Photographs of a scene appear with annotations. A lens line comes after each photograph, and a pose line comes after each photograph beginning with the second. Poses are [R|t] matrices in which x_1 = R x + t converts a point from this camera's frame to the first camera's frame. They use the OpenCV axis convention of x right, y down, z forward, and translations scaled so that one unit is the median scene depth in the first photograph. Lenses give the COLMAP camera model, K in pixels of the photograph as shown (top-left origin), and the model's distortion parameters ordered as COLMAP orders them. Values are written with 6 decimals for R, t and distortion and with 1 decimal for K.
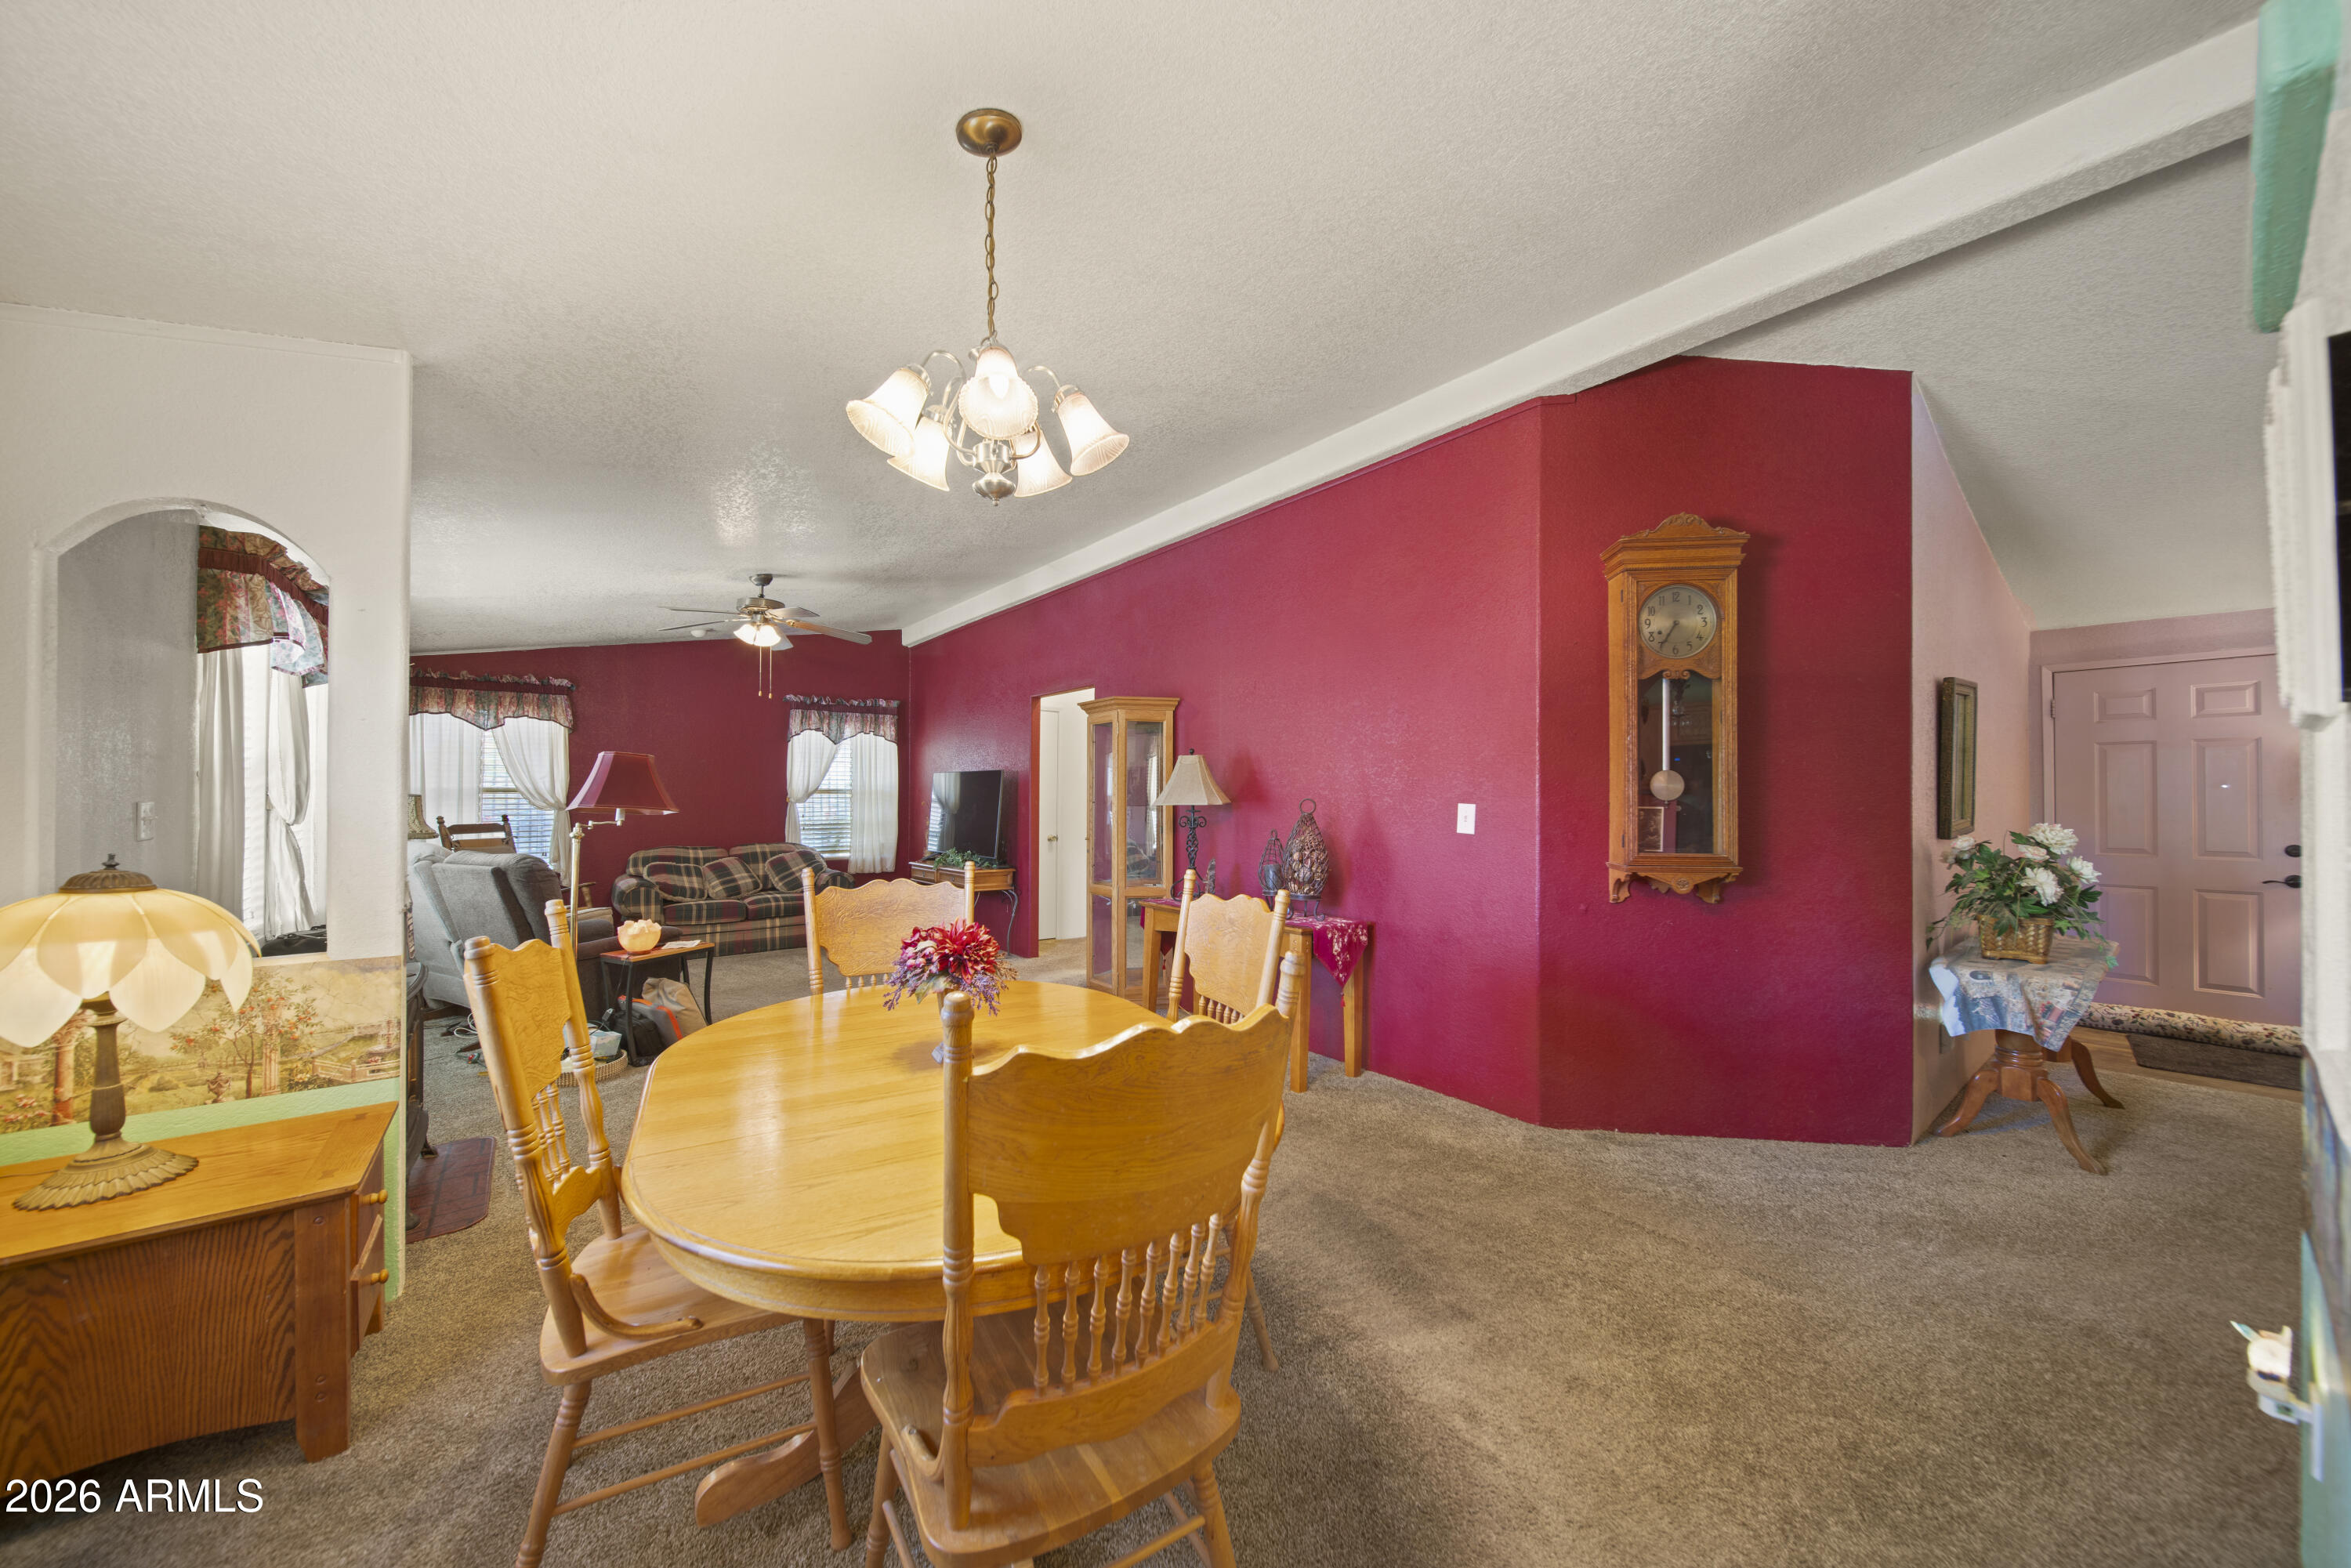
lens RADIAL K [[821.9, 0, 1182.5], [0, 821.9, 791.8], [0, 0, 1]] dist [-0.004791, -0.000141]
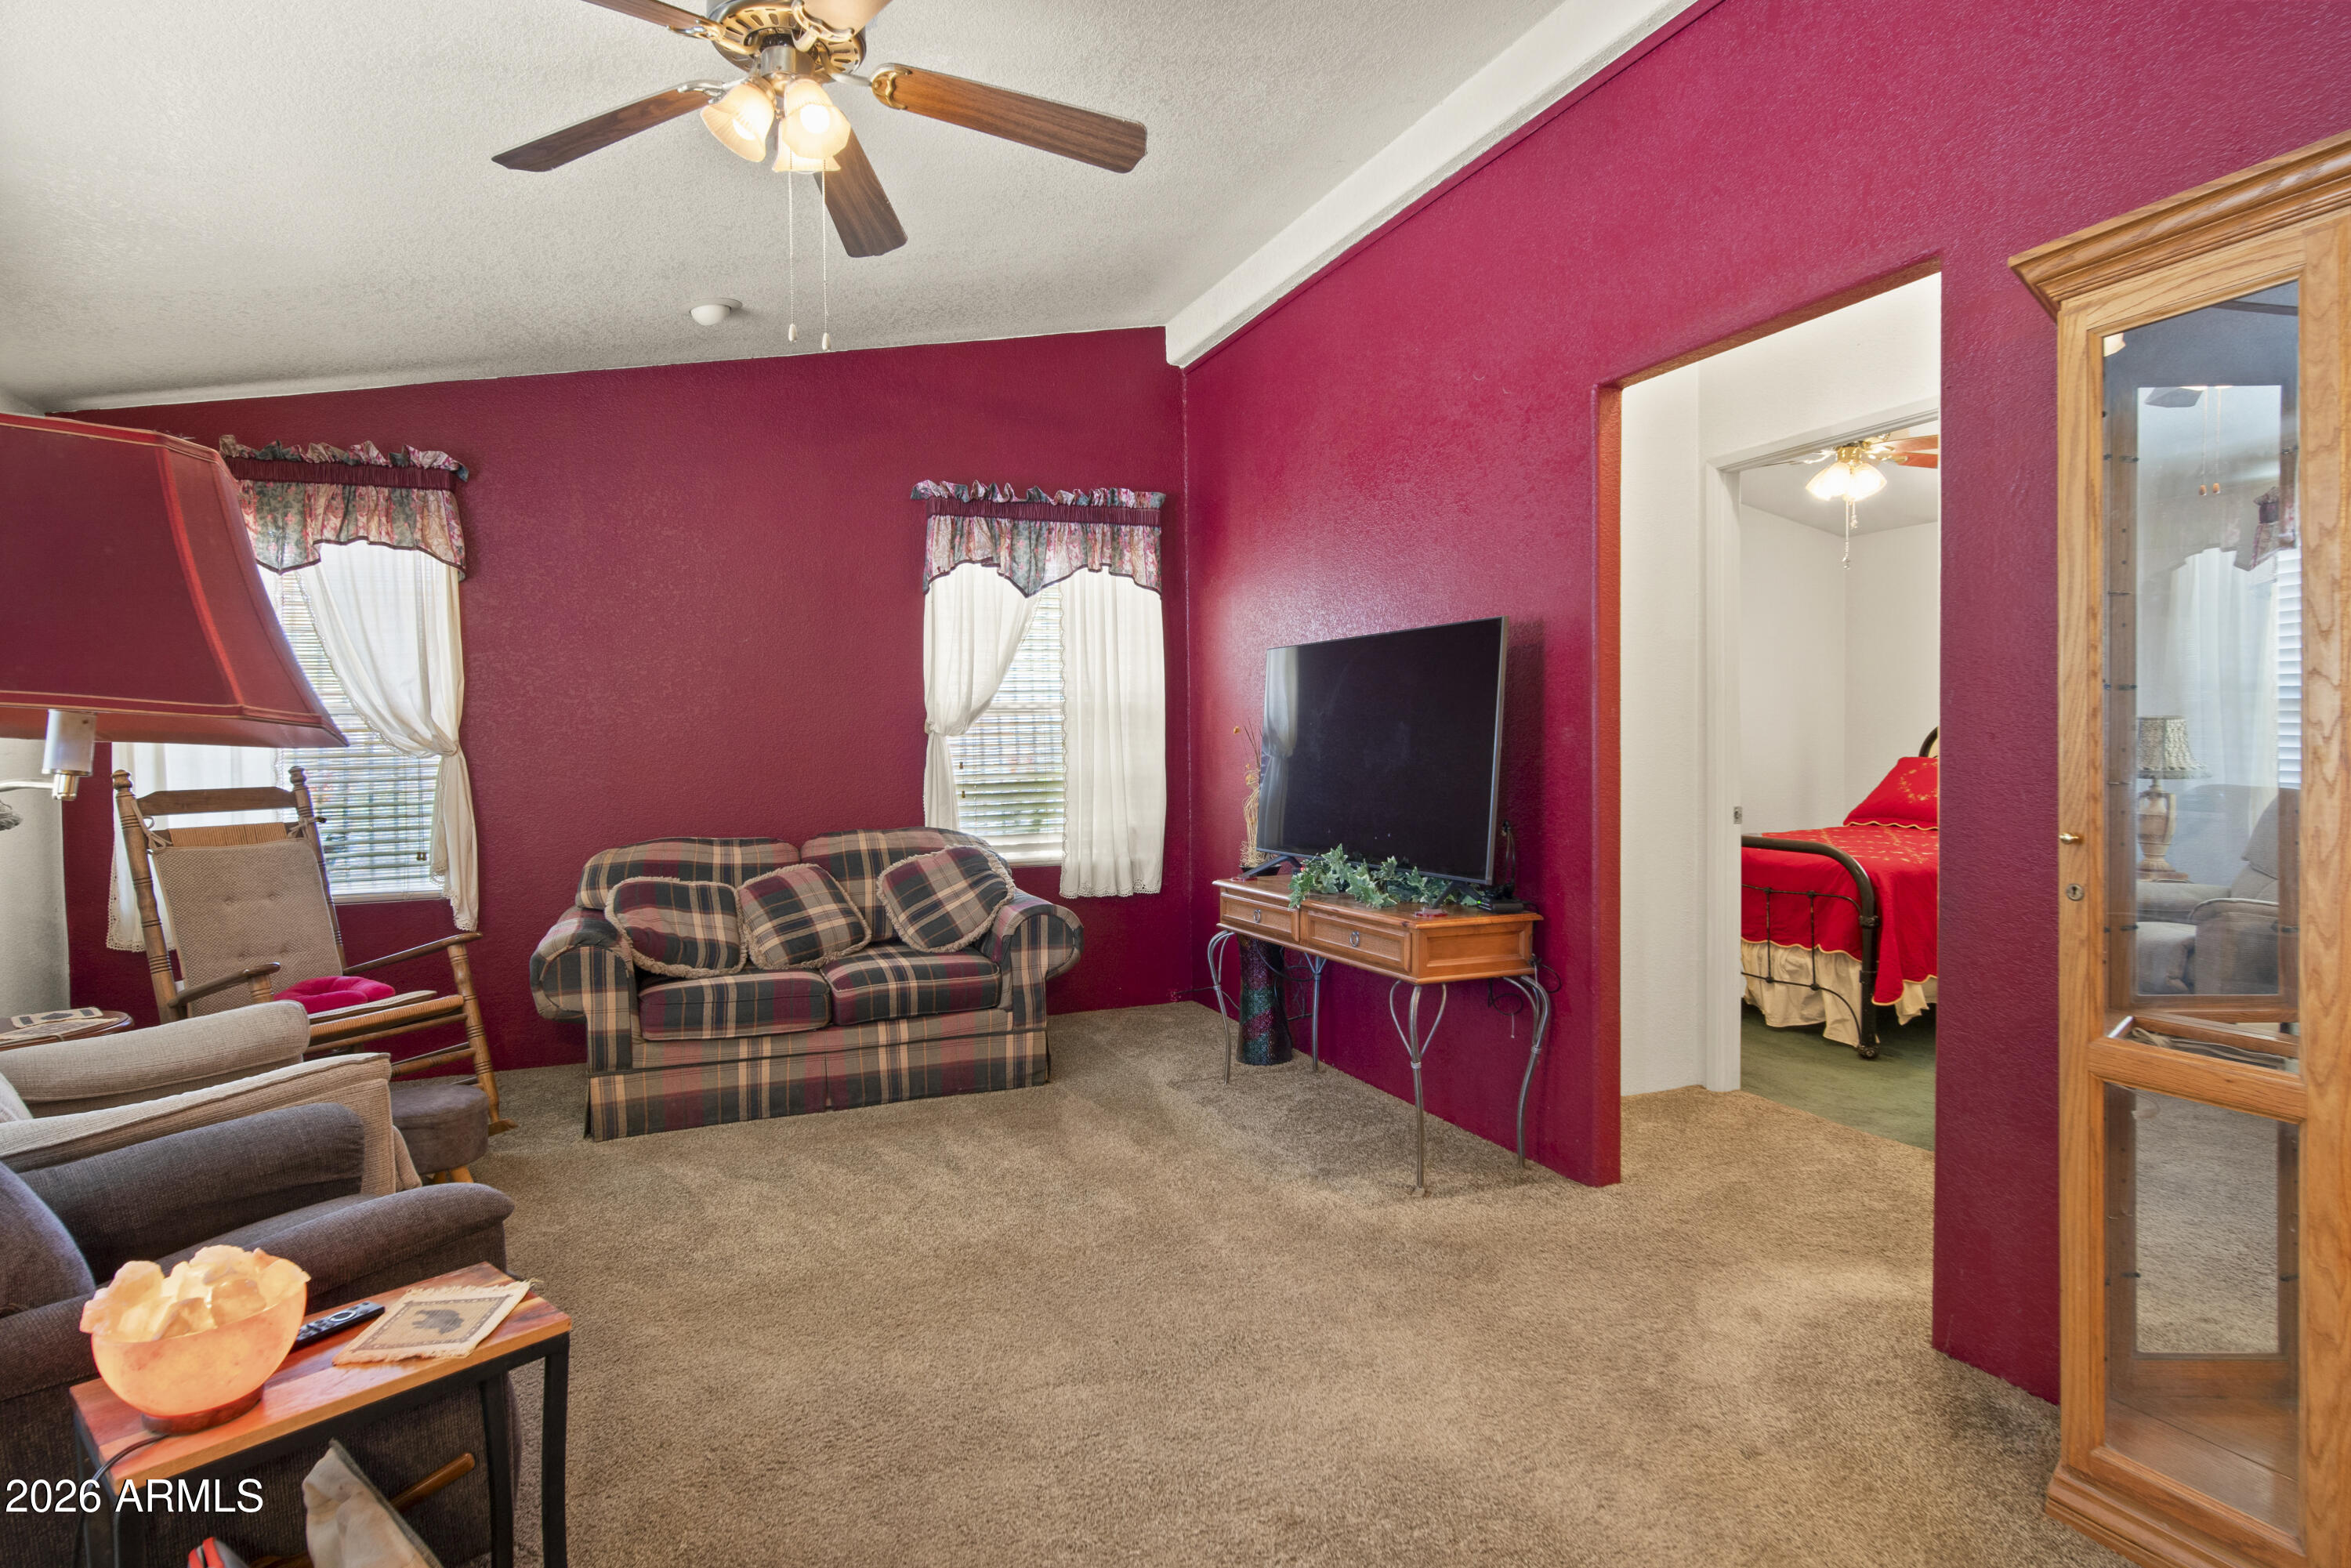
lens RADIAL K [[1273.4, 0, 1176.2], [0, 1273.4, 781.2], [0, 0, 1]] dist [-0.004204, 0.002249]
pose [[0.961425, -0.006867, -0.274980, -0.204171], [0.017744, 0.999154, 0.037087, 0.017948], [0.274493, -0.040536, 0.960734, 0.467398]]
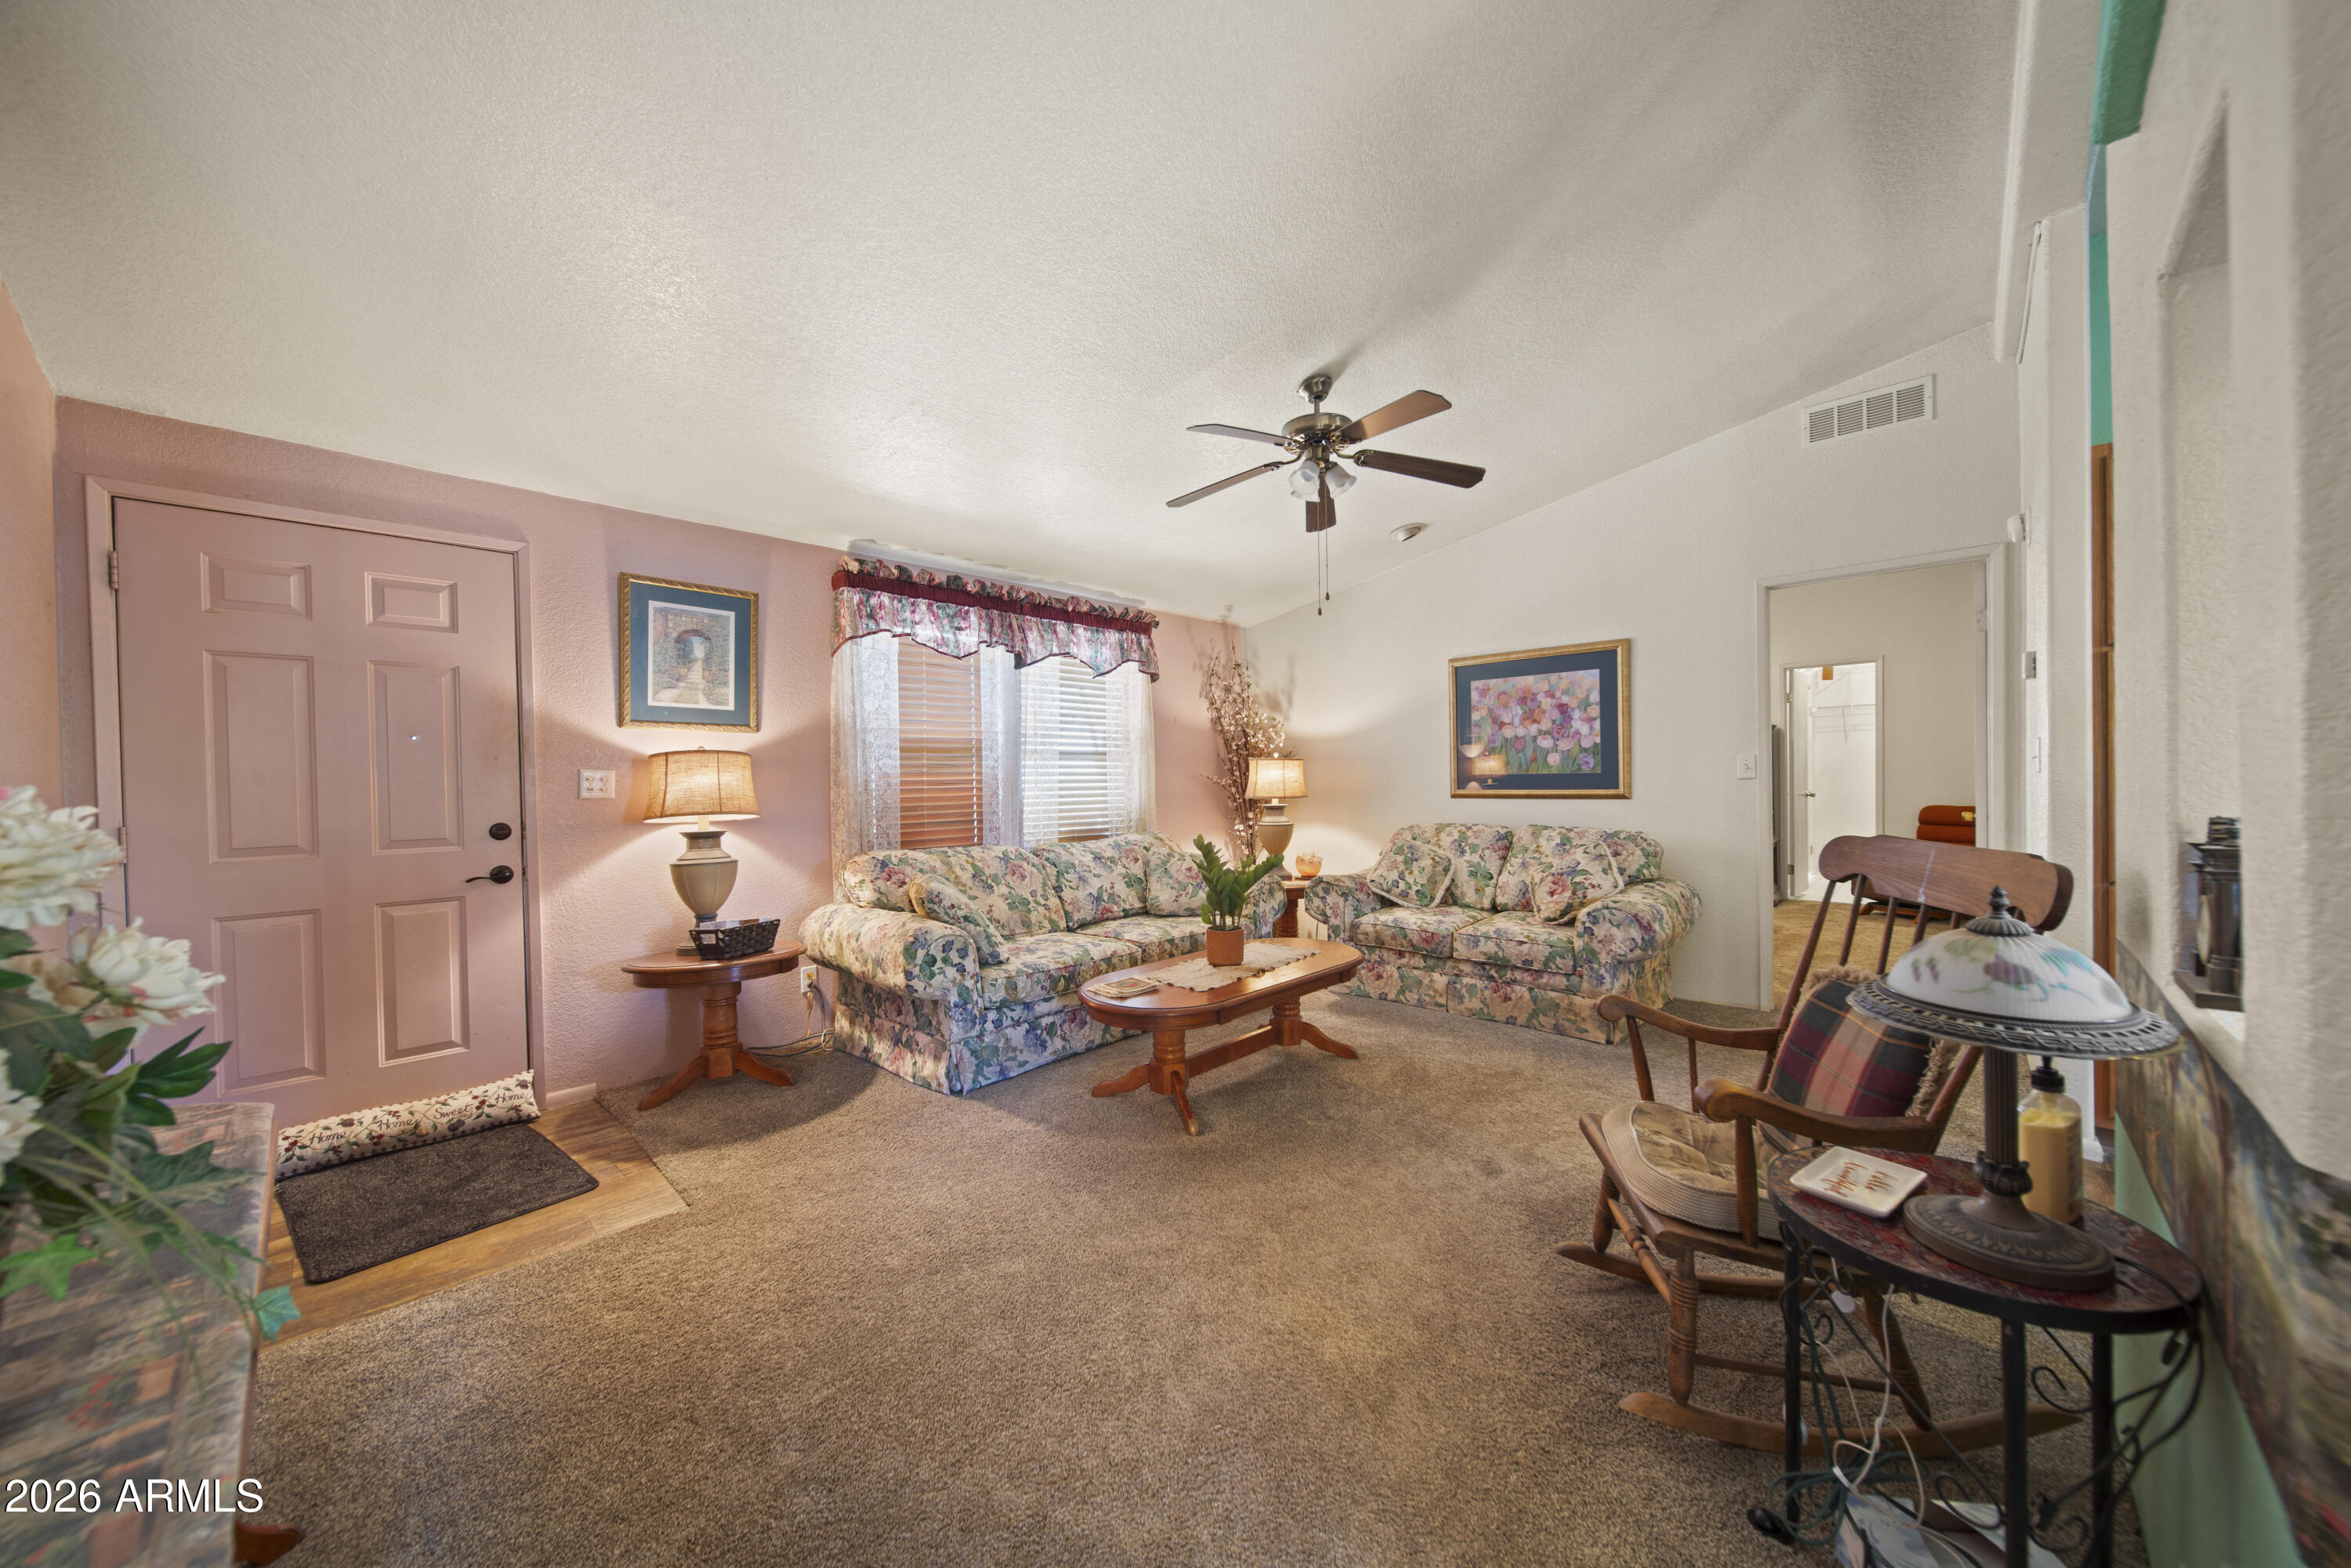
lens RADIAL K [[821.9, 0, 1174.8], [0, 821.9, 785.4], [0, 0, 1]] dist [-0.004791, -0.000141]
pose [[-0.137829, -0.011260, 0.990392, 0.373719], [0.006090, 0.999907, 0.012216, 0.017595], [-0.990437, 0.007715, -0.137748, 0.332847]]
